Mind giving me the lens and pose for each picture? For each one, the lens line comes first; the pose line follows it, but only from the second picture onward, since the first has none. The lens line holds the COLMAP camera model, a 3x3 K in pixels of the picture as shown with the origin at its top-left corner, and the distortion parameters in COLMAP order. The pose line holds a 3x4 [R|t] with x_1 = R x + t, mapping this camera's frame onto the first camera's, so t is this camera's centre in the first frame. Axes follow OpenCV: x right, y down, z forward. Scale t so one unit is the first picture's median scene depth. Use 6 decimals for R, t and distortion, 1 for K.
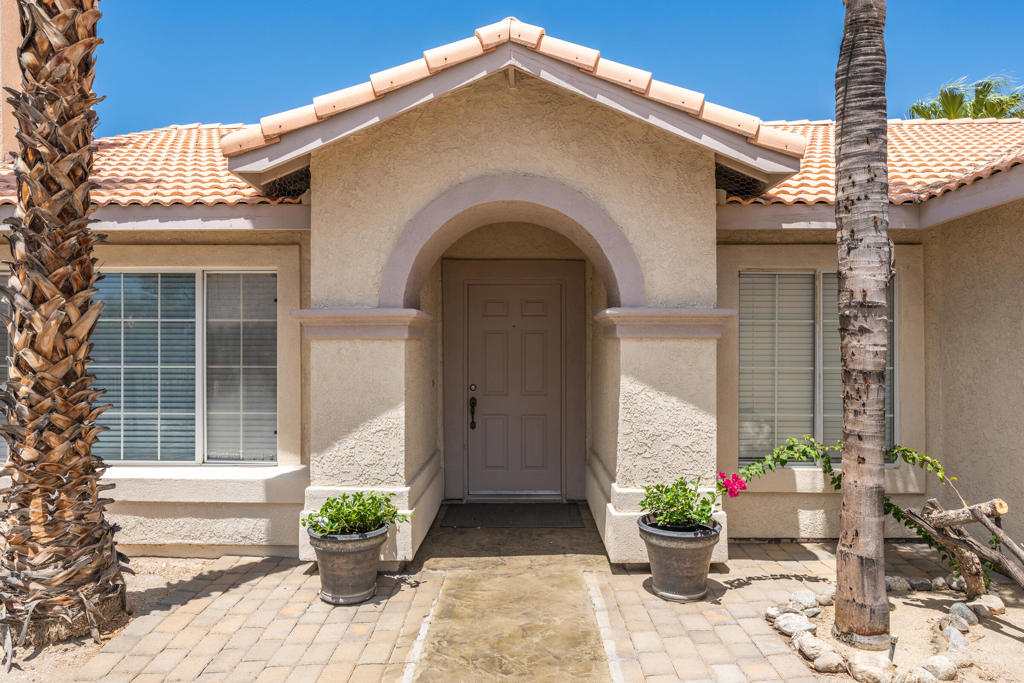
lens RADIAL K [[680.7, 0, 509.3], [0, 680.7, 340.6], [0, 0, 1]] dist [0.002011, 0.000465]
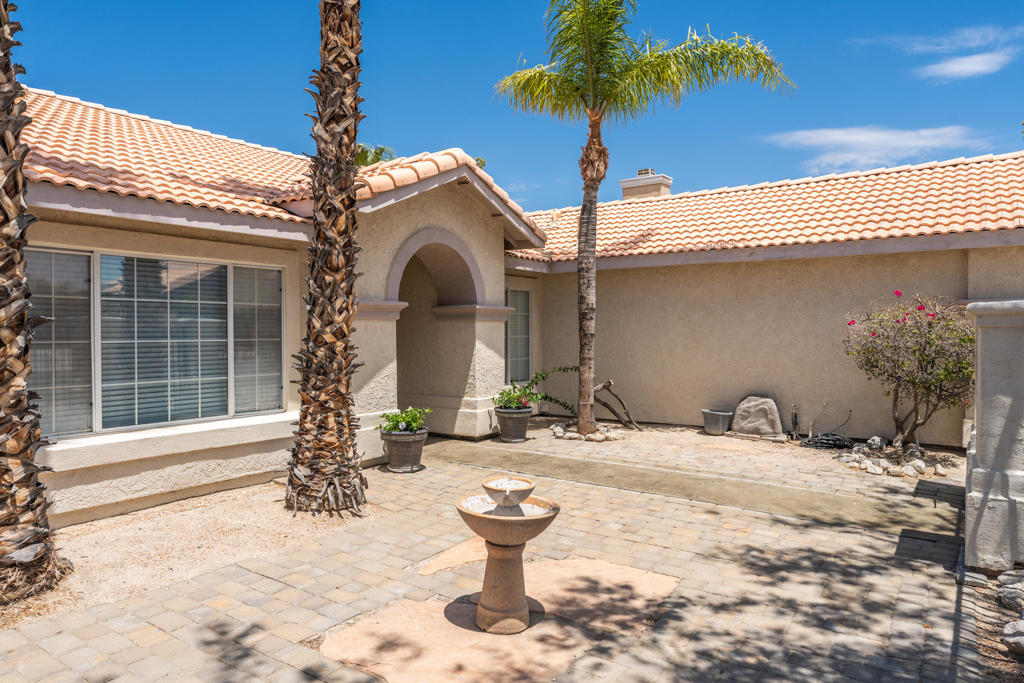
lens RADIAL K [[680.7, 0, 509.3], [0, 680.7, 340.6], [0, 0, 1]] dist [0.002011, 0.000465]
pose [[0.553456, -0.014381, 0.832754, -1.372785], [-0.002529, 0.999817, 0.018947, 0.015878], [-0.832874, -0.012593, 0.553319, -0.143502]]
